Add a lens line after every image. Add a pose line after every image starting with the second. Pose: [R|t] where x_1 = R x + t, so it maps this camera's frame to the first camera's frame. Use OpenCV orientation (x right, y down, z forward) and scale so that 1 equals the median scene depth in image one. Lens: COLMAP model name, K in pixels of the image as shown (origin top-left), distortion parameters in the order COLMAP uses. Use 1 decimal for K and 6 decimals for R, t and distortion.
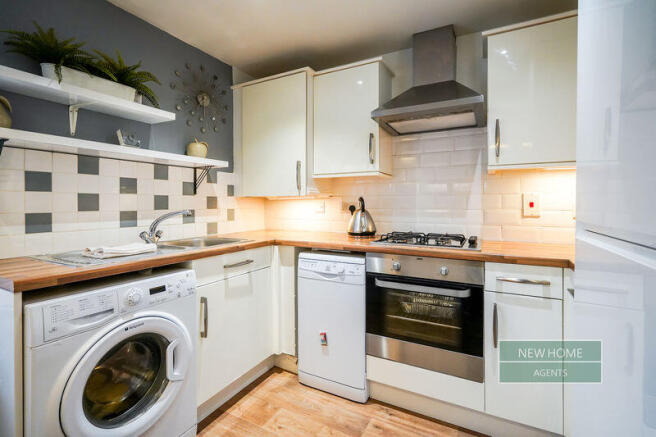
lens RADIAL K [[304.6, 0, 327.3], [0, 304.6, 205.6], [0, 0, 1]] dist [-0.000387, -0.000053]
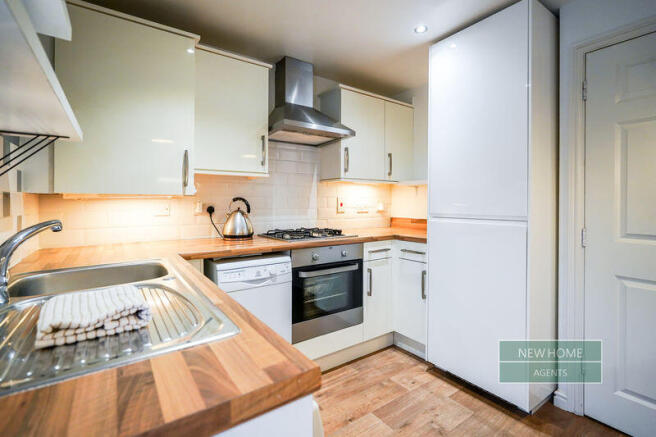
lens RADIAL K [[304.6, 0, 327.3], [0, 304.6, 205.6], [0, 0, 1]] dist [-0.000387, -0.000053]
pose [[0.447853, -0.009074, 0.894061, -0.743006], [0.006728, 0.999954, 0.006779, -0.009147], [-0.894082, 0.002979, 0.447894, 0.387950]]
